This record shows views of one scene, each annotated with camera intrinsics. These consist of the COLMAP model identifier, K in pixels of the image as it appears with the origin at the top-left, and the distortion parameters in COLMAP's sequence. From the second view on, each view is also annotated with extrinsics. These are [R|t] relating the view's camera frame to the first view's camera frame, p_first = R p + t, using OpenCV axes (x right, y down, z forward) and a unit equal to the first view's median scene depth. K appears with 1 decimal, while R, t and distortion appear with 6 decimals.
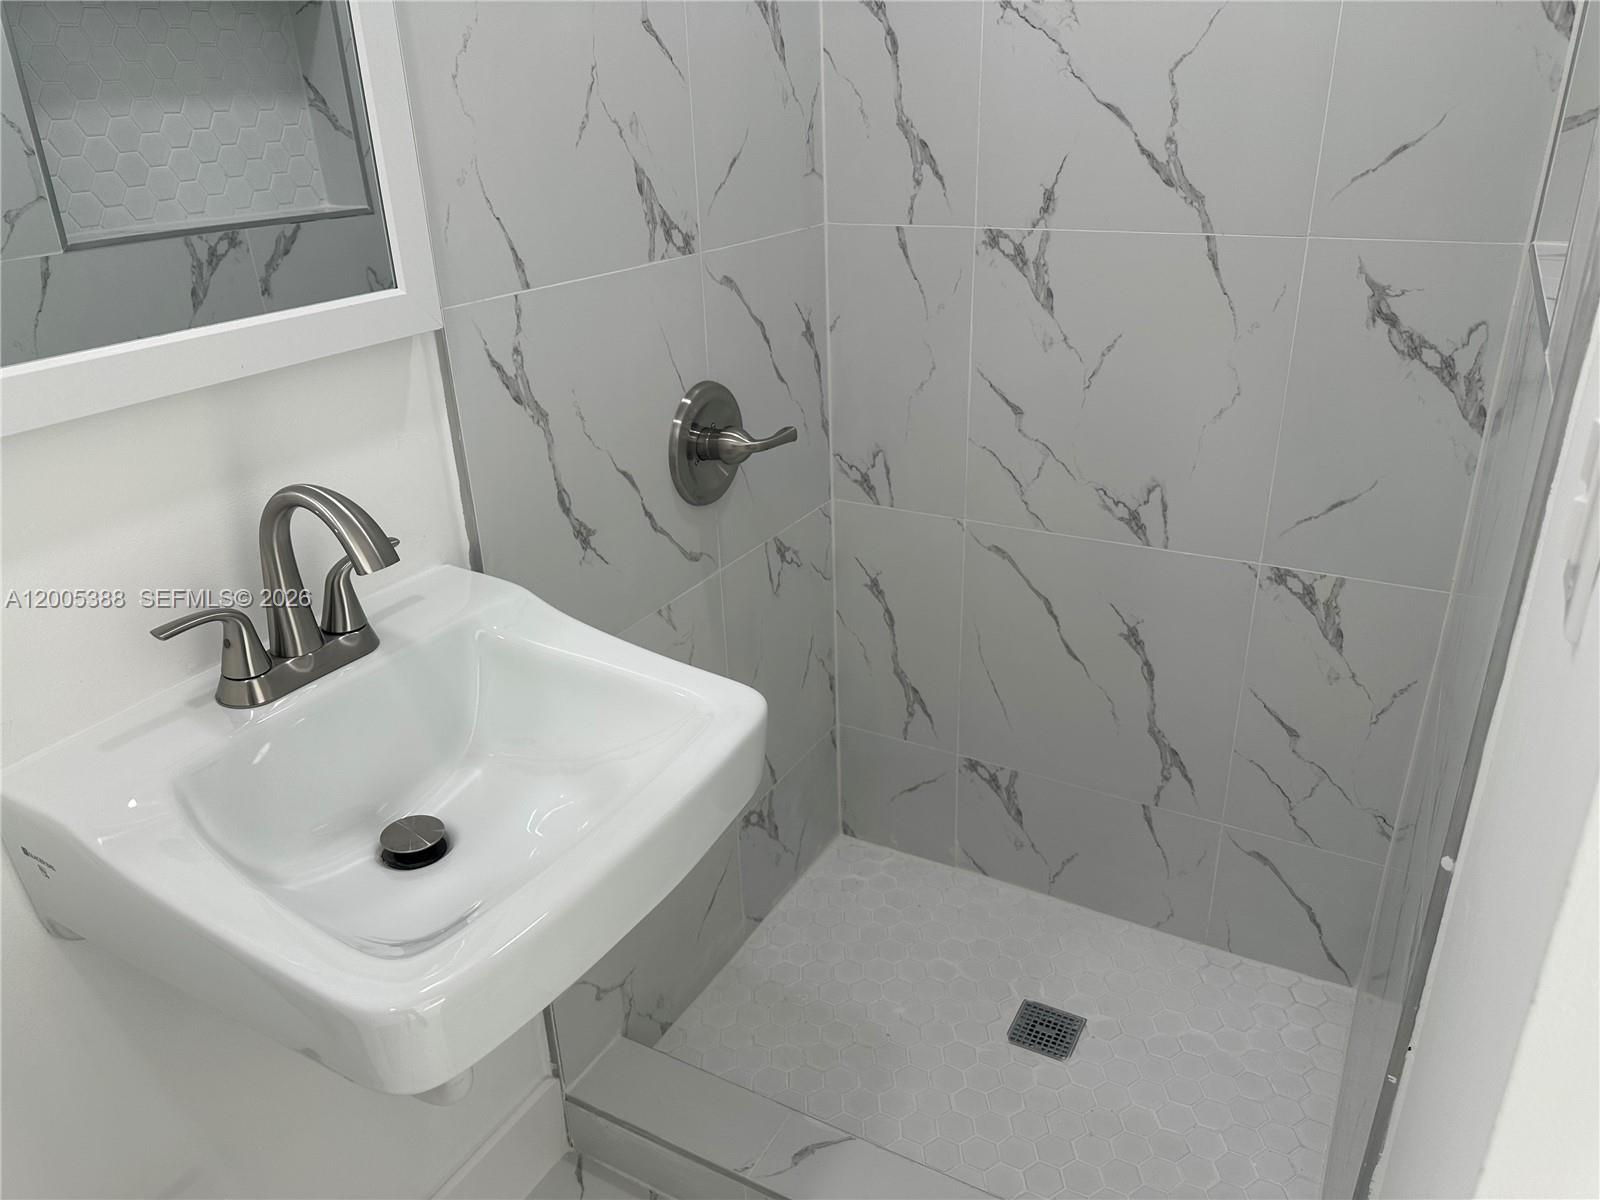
lens RADIAL K [[1113.2, 0, 794.5], [0, 1113.2, 615.1], [0, 0, 1]] dist [0.013831, -0.014880]
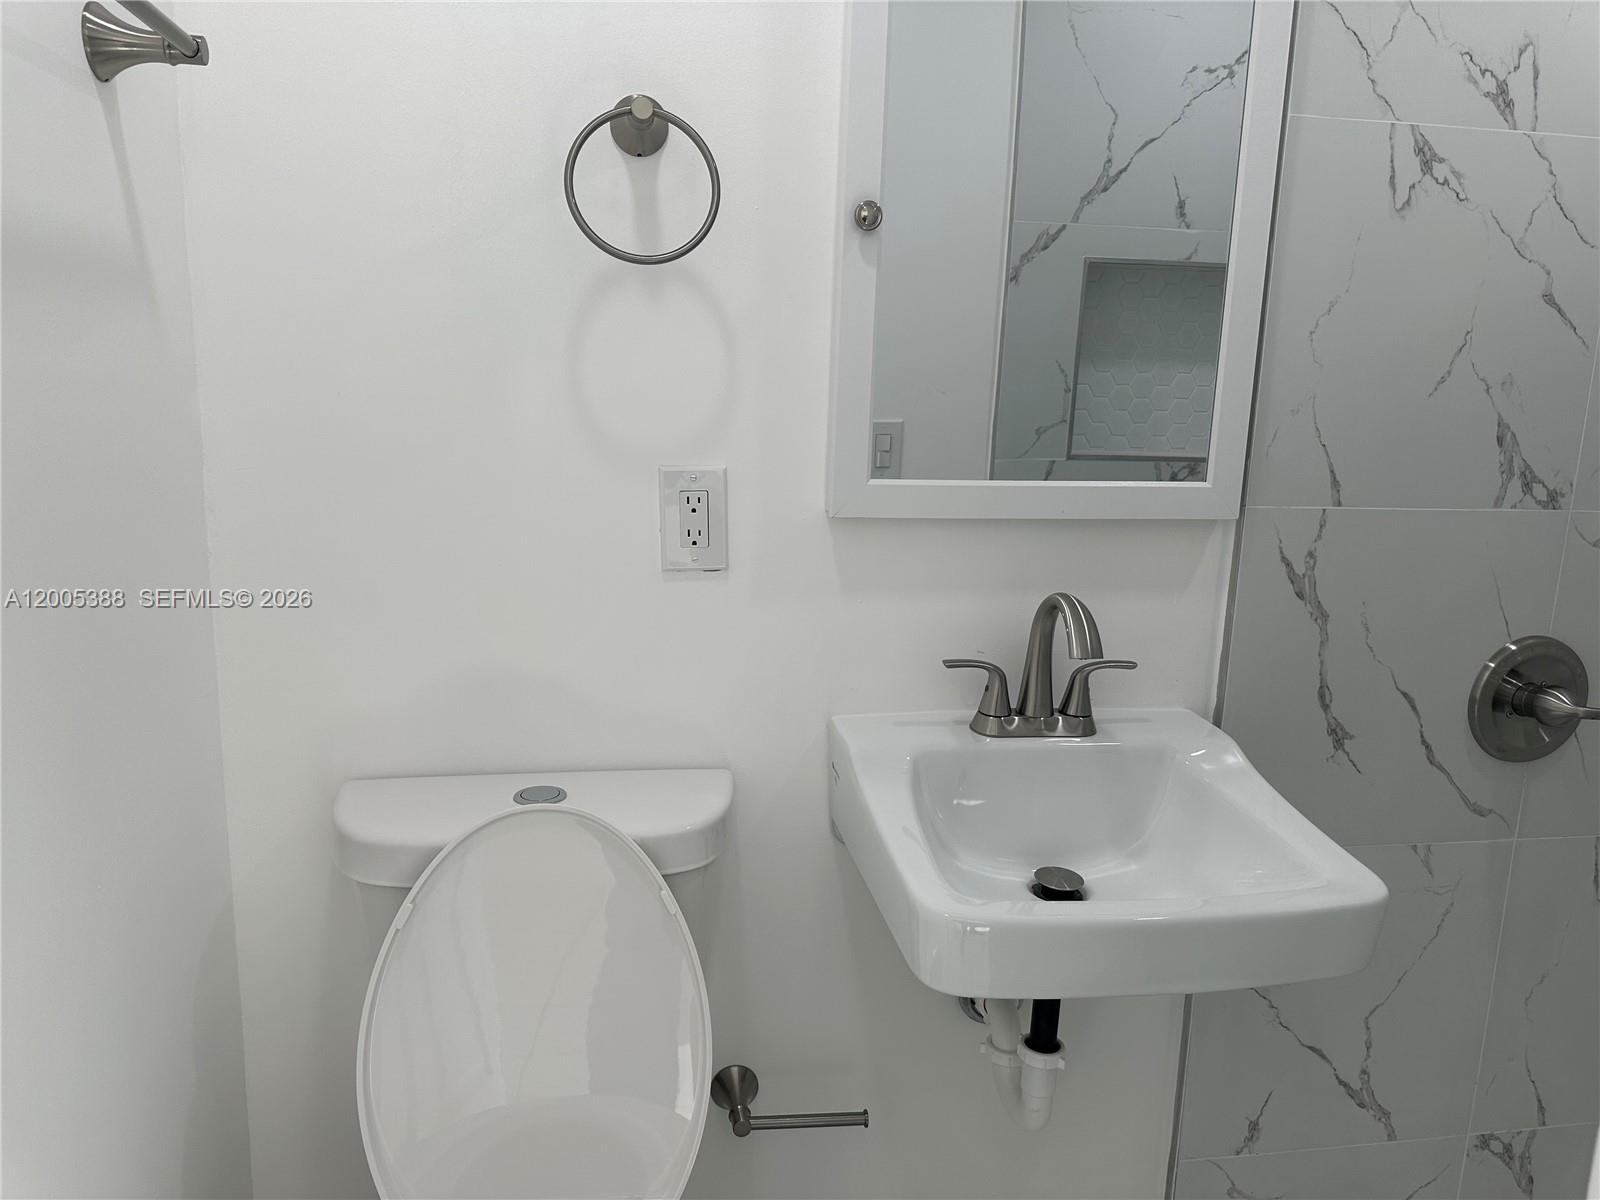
lens RADIAL K [[1113.2, 0, 789.6], [0, 1113.2, 598.2], [0, 0, 1]] dist [0.013831, -0.014880]
pose [[0.633435, 0.191692, -0.749676, 0.254728], [-0.369861, 0.925995, -0.075735, 0.082131], [0.679679, 0.325249, 0.657457, -0.097978]]
